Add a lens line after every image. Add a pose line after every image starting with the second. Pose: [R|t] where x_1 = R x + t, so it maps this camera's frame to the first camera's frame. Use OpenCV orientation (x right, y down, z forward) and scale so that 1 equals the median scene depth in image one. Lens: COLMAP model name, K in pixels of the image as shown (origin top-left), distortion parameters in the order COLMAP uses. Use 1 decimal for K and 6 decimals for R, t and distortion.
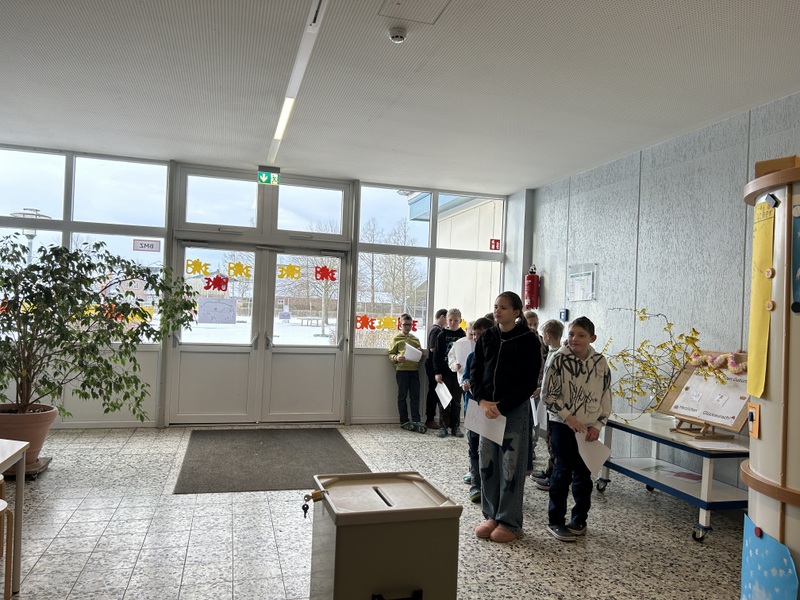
lens RADIAL K [[591.8, 0, 400.0], [0, 591.8, 300.0], [0, 0, 1]] dist [0.058789, -0.067923]
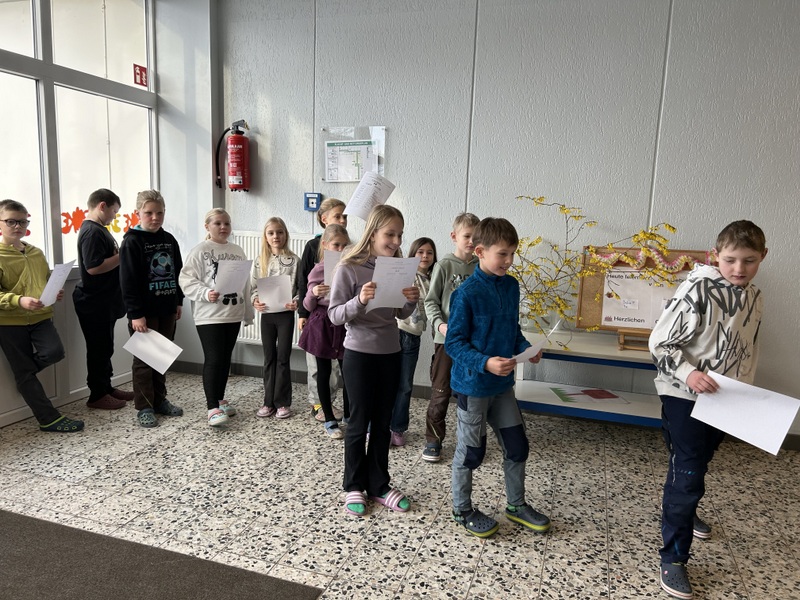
lens RADIAL K [[591.8, 0, 400.0], [0, 591.8, 300.0], [0, 0, 1]] dist [0.058789, -0.067923]
pose [[0.560545, -0.146271, 0.815104, -0.227212], [-0.029362, 0.980148, 0.196081, -0.000726], [-0.827603, -0.133846, 0.545122, 0.486822]]
